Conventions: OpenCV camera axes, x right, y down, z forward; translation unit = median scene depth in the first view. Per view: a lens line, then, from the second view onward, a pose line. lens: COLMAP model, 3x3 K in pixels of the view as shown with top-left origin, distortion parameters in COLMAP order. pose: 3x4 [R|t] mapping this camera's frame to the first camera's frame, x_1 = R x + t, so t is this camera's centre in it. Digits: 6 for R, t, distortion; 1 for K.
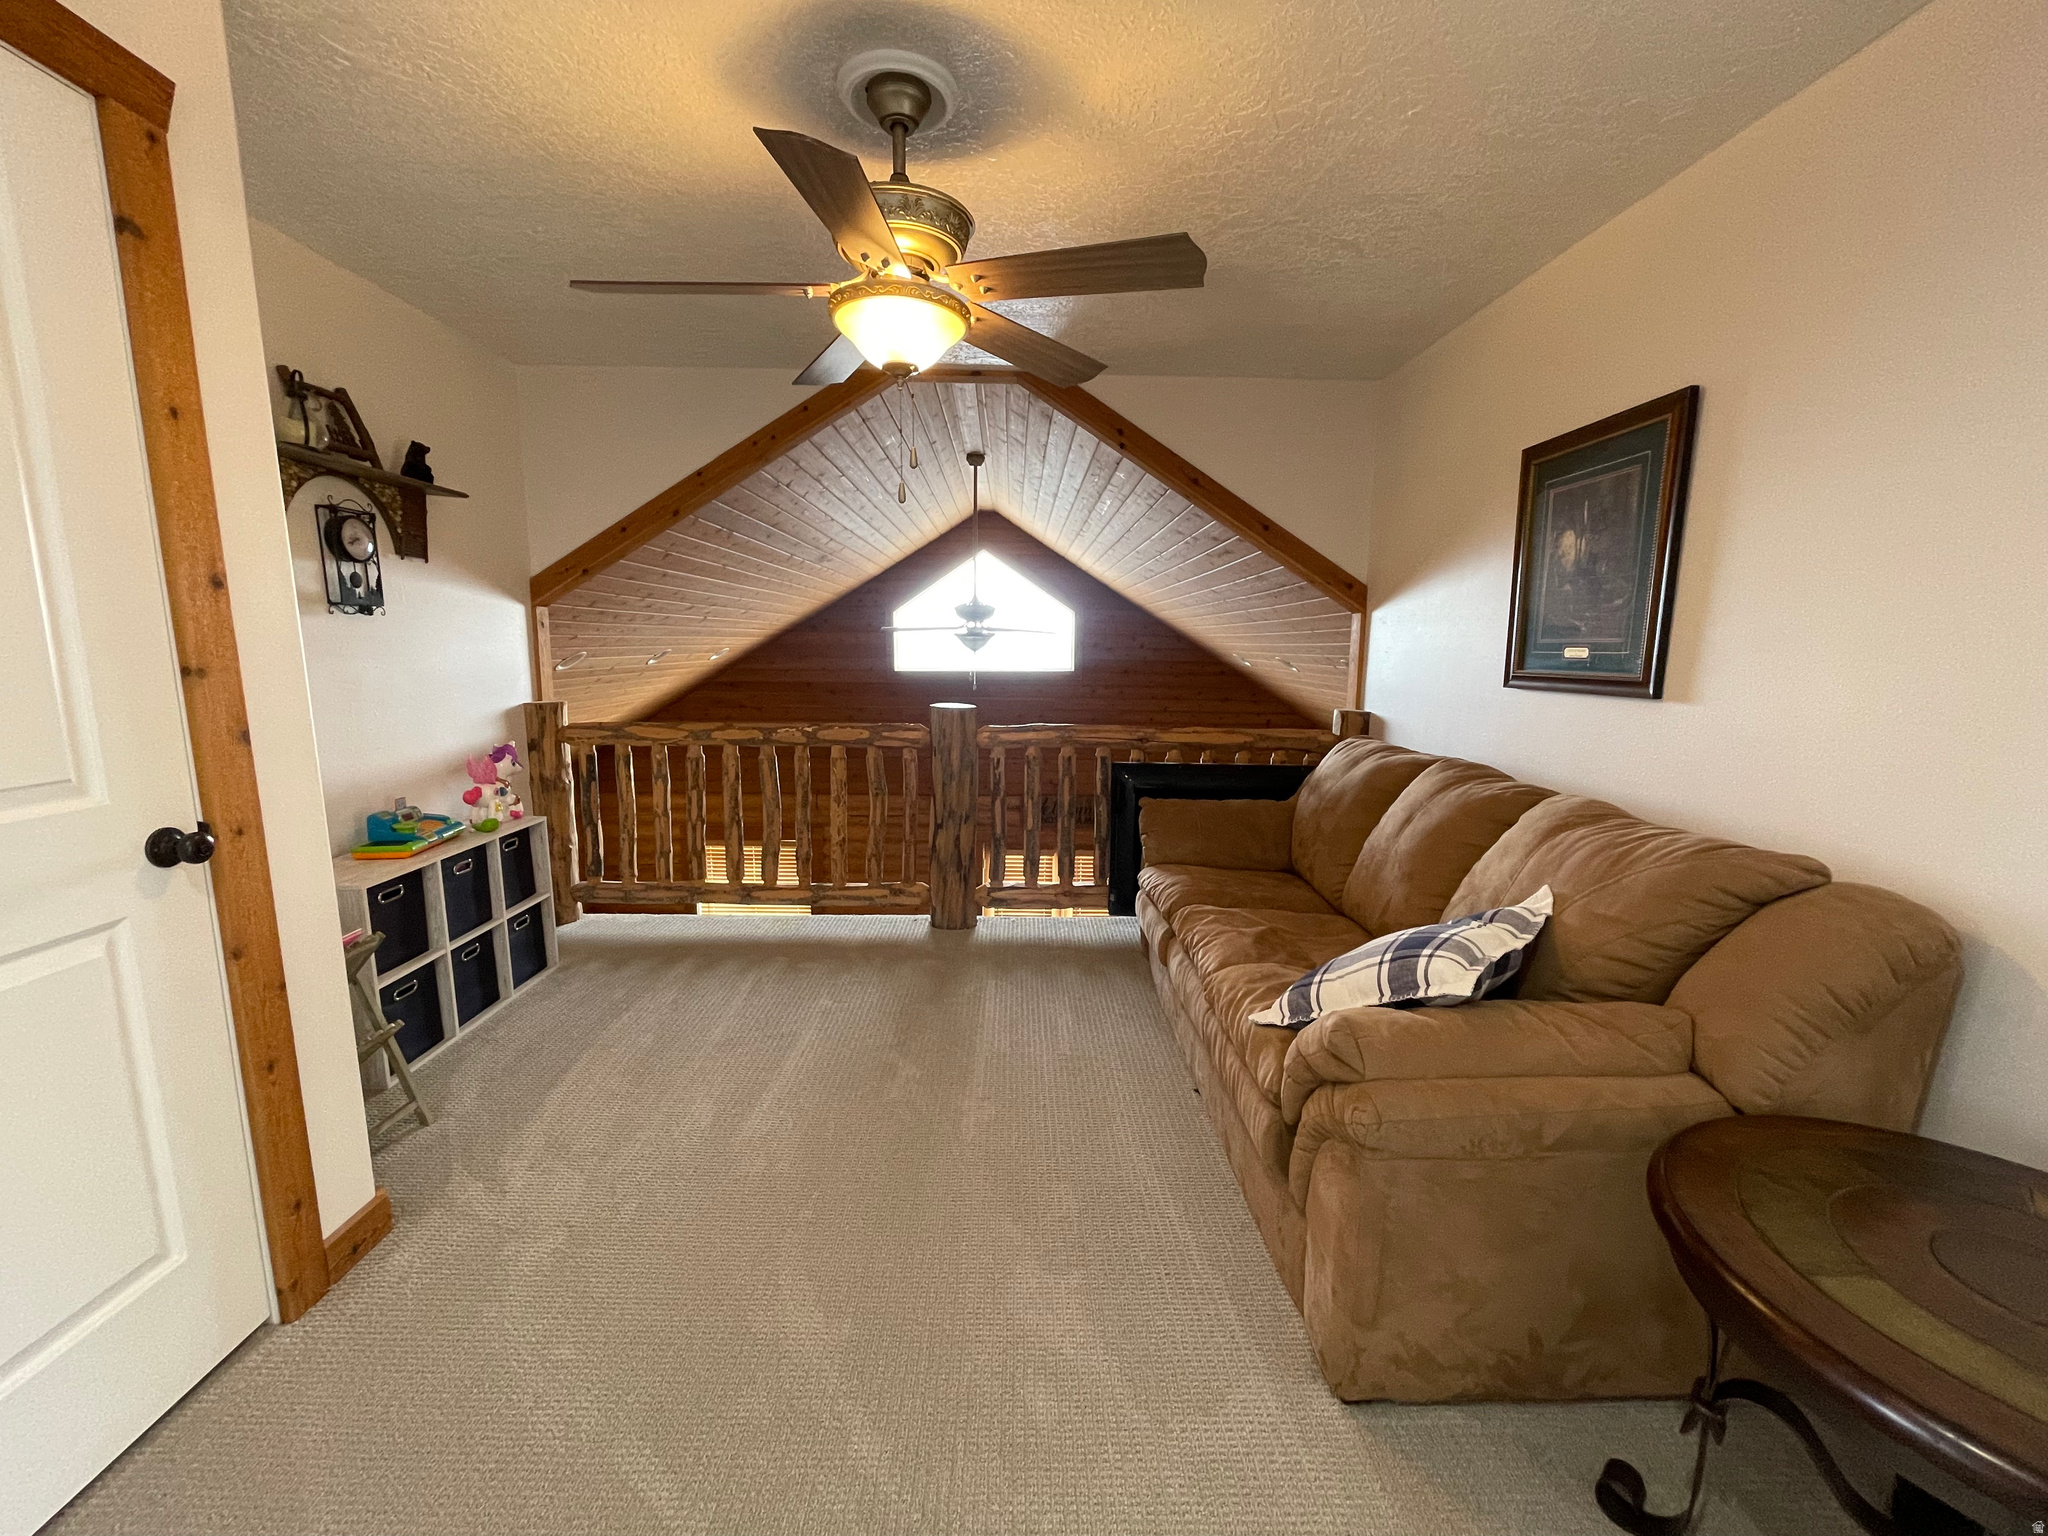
lens RADIAL K [[822.3, 0, 1019.8], [0, 822.3, 771.2], [0, 0, 1]] dist [-0.000475, 0.000700]
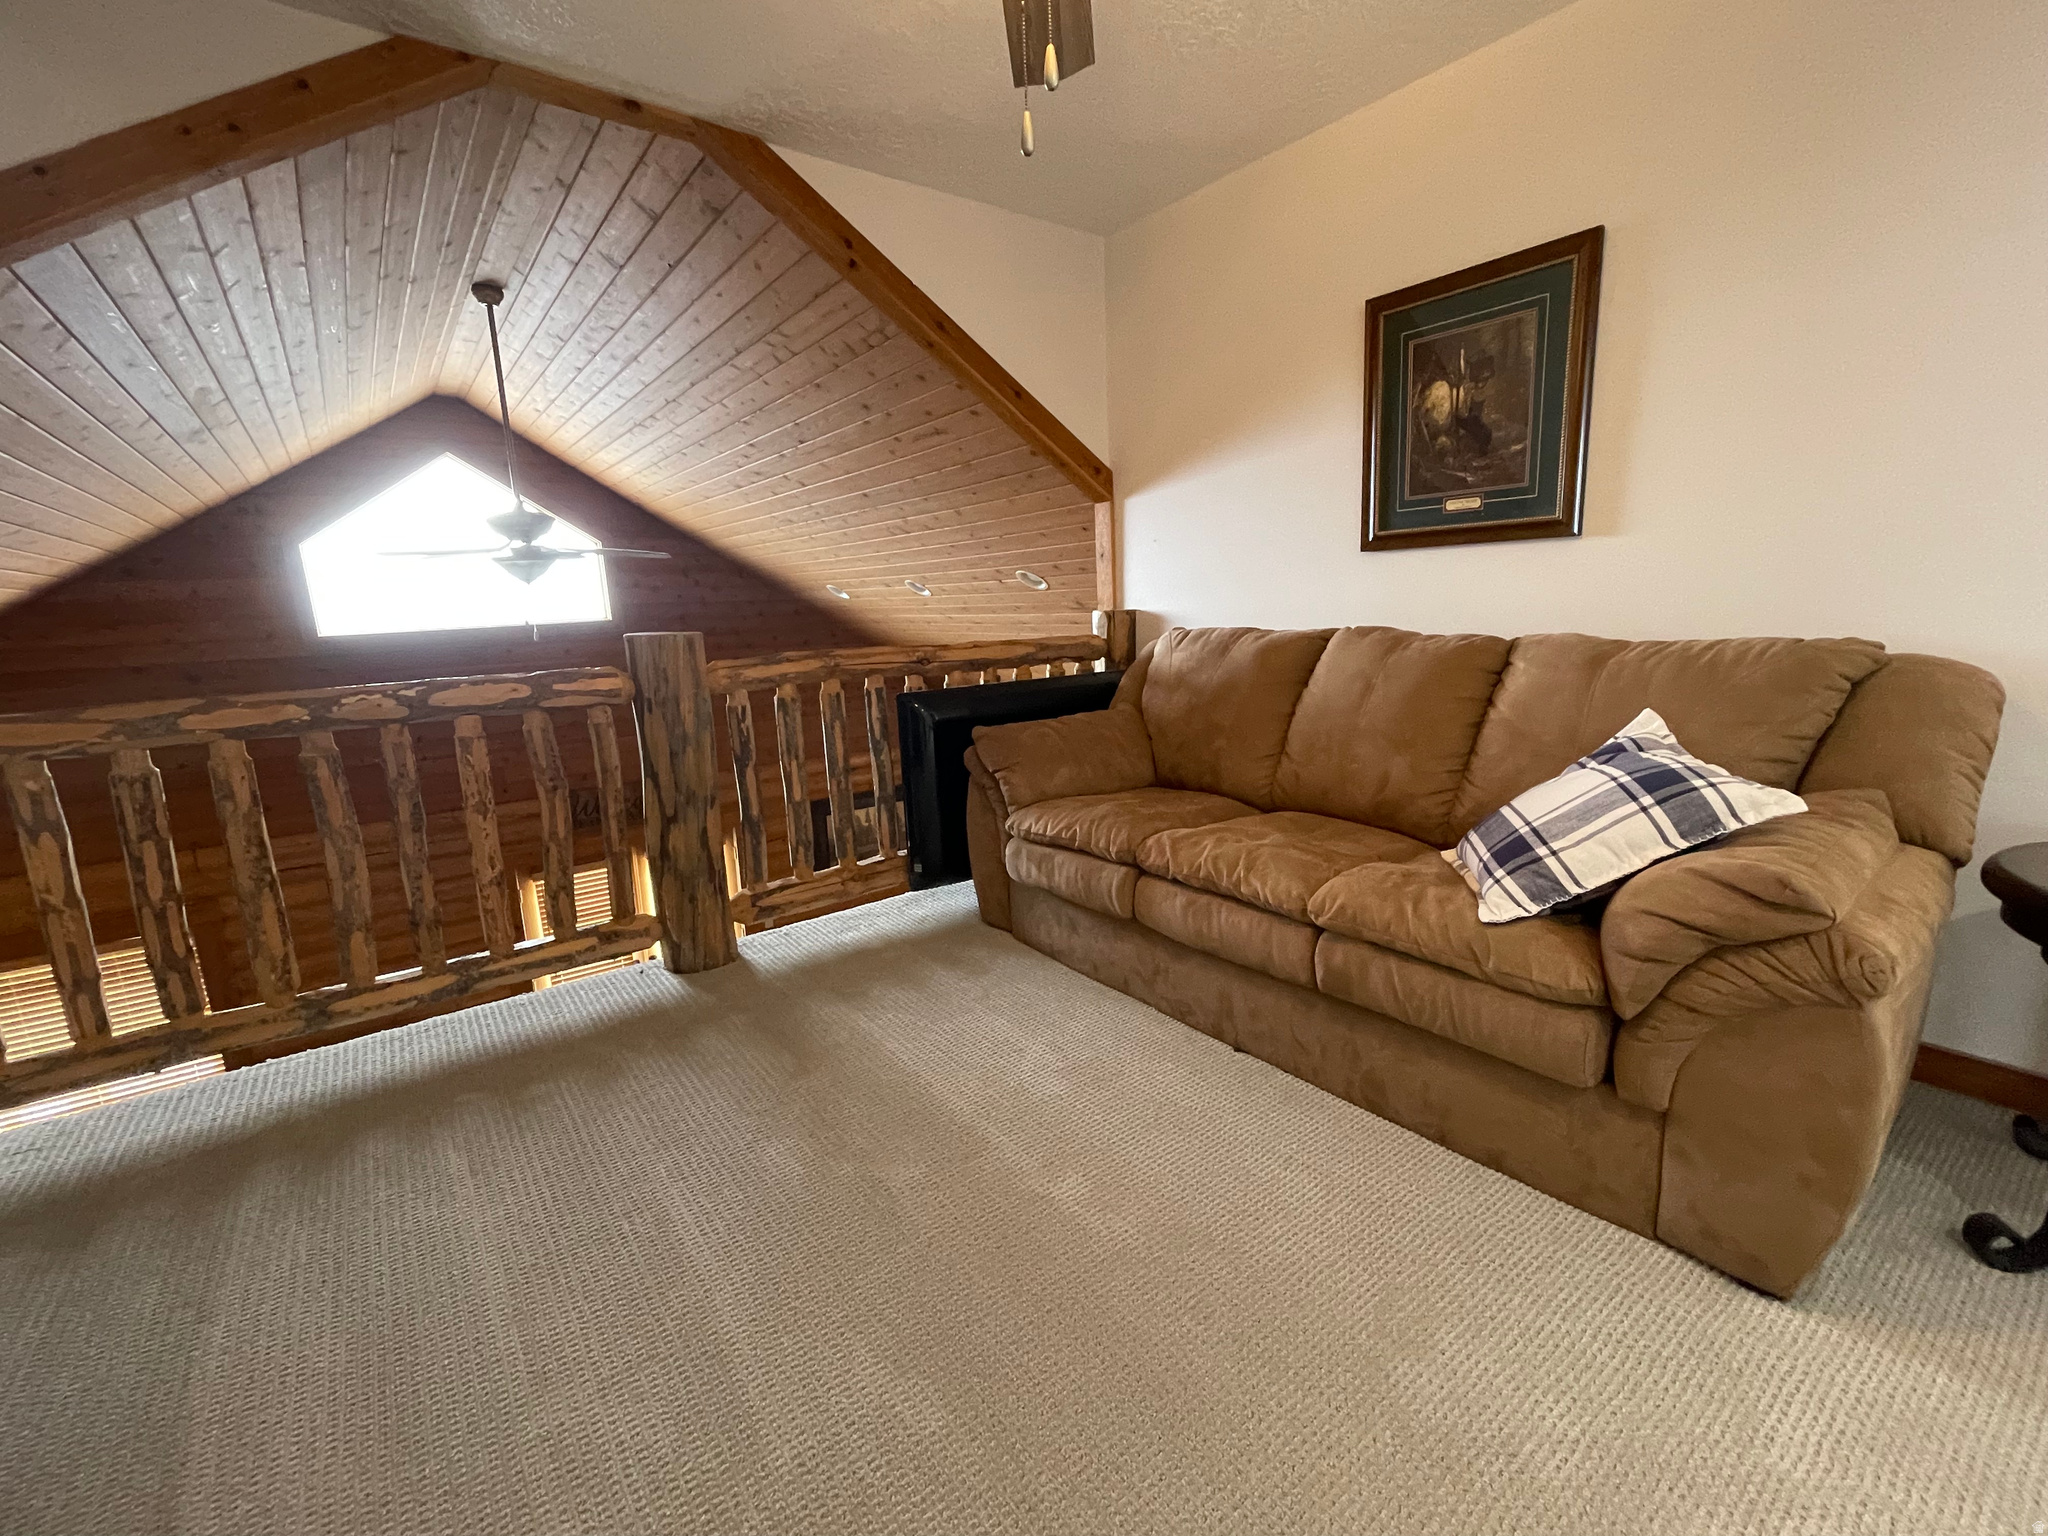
lens RADIAL K [[888.6, 0, 1024.0], [0, 888.6, 768.0], [0, 0, 1]] dist [-0.000469, 0.000348]
pose [[0.808155, -0.154998, 0.568209, -0.320637], [0.138258, 0.987718, 0.072790, 0.016563], [-0.572512, 0.019734, 0.819659, 0.314864]]
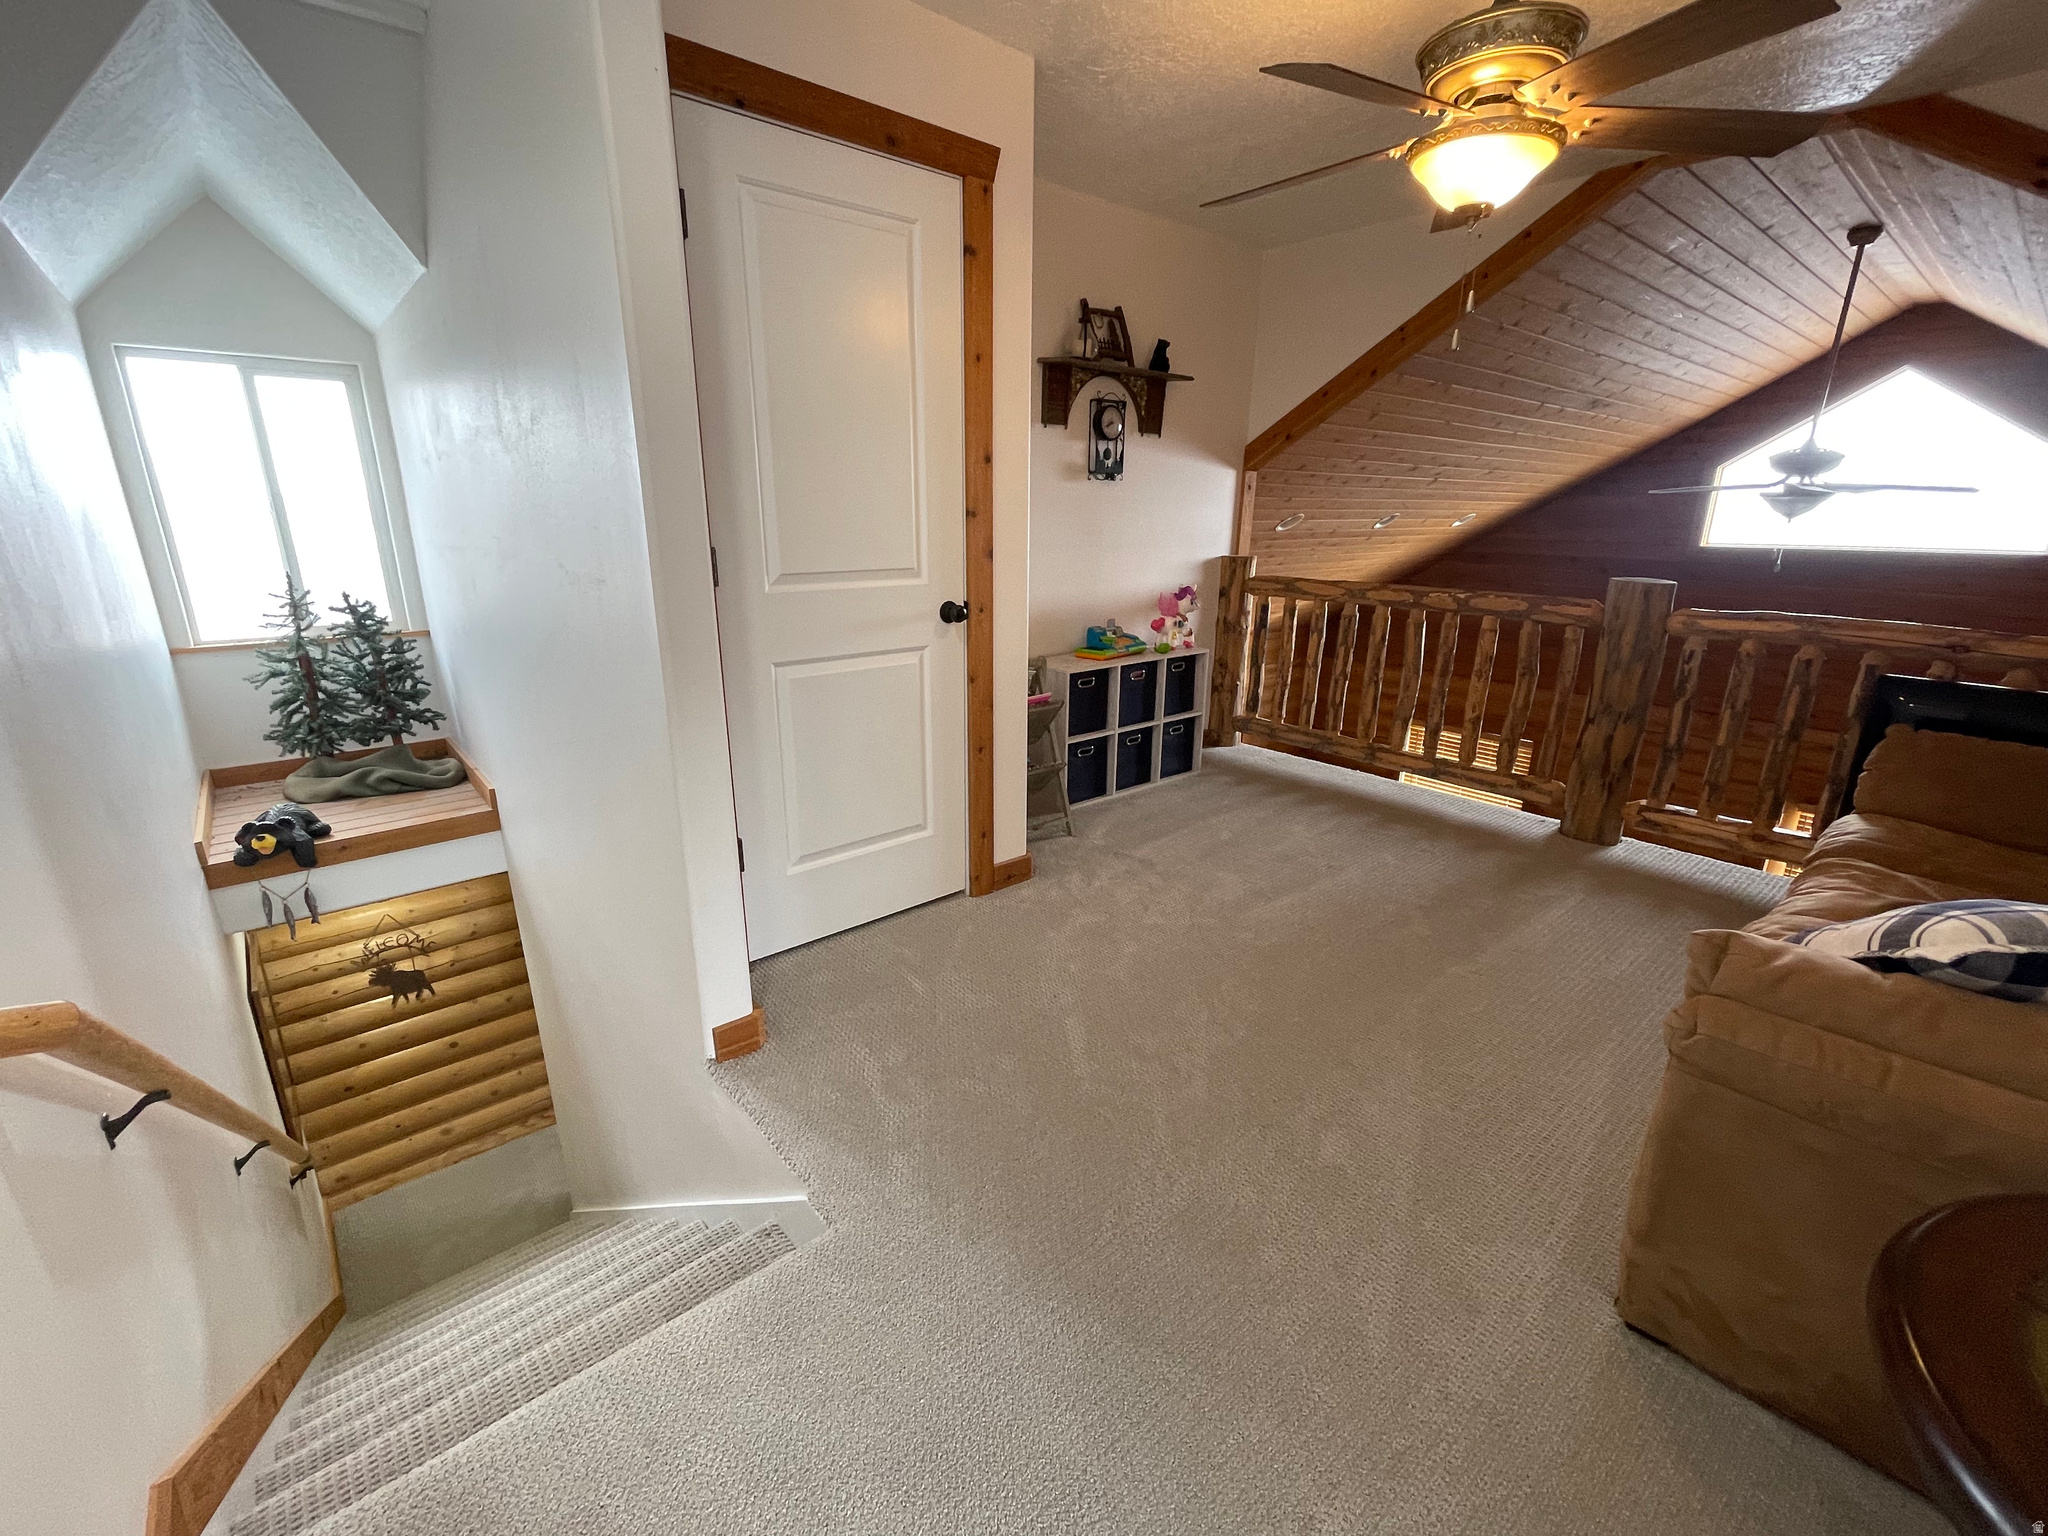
lens RADIAL K [[888.6, 0, 1024.0], [0, 888.6, 768.0], [0, 0, 1]] dist [-0.000469, 0.000348]
pose [[0.643759, 0.215431, -0.734278, 0.259675], [-0.122500, 0.976192, 0.179008, 0.025699], [0.755360, -0.025289, 0.654822, -0.074802]]
